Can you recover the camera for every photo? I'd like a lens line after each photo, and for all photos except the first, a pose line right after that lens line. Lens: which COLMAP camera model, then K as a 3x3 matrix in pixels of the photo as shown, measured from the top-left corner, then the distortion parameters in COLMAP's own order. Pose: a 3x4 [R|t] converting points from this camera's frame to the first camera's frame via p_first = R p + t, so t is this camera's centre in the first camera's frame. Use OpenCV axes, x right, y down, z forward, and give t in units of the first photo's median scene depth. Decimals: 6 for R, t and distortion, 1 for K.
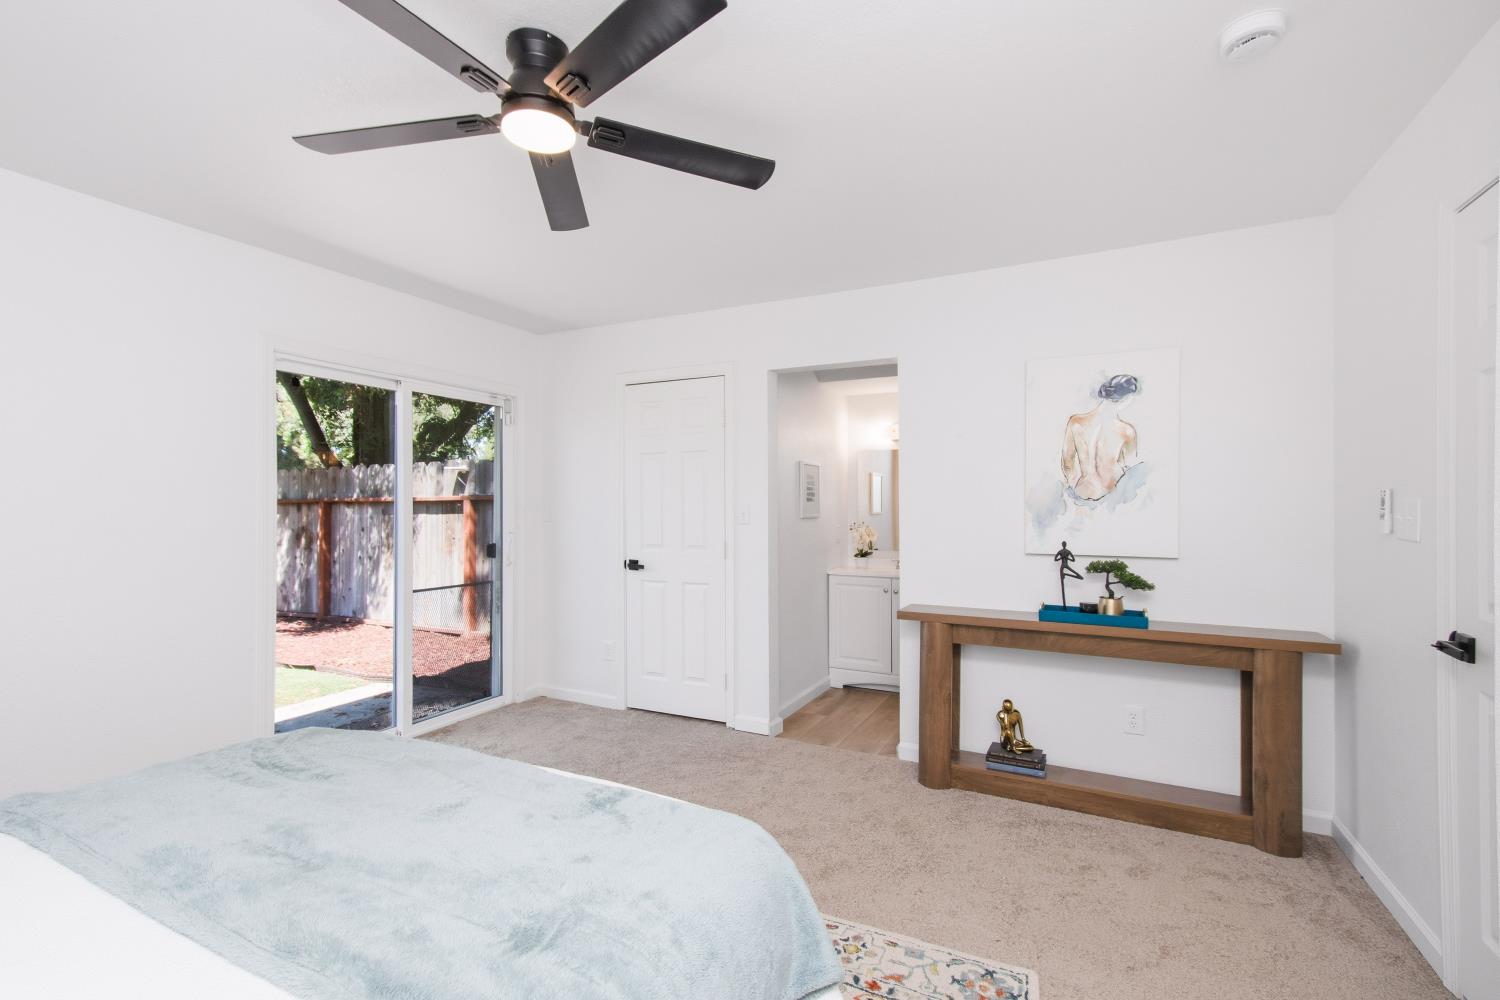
lens RADIAL K [[673.3, 0, 749.1], [0, 673.3, 503.6], [0, 0, 1]] dist [0.029802, -0.004133]
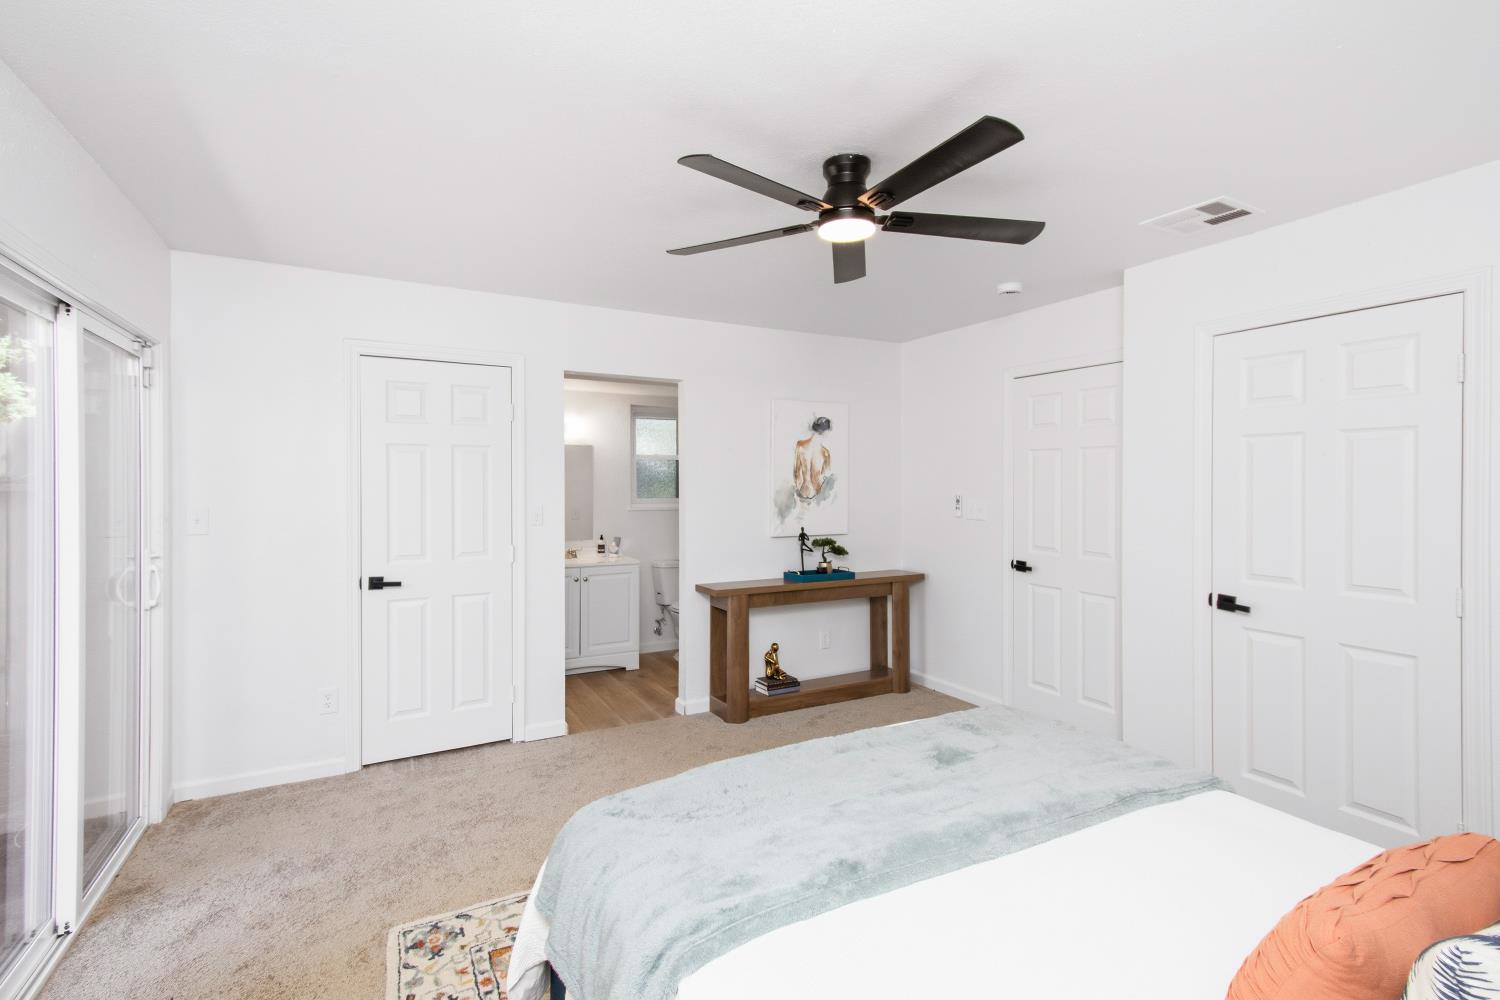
lens RADIAL K [[673.3, 0, 753.1], [0, 673.3, 491.4], [0, 0, 1]] dist [0.029802, -0.004133]
pose [[0.578975, -0.004059, 0.815335, -0.775487], [-0.000321, 0.999986, 0.005207, -0.028461], [-0.815345, -0.003277, 0.578966, 0.241183]]
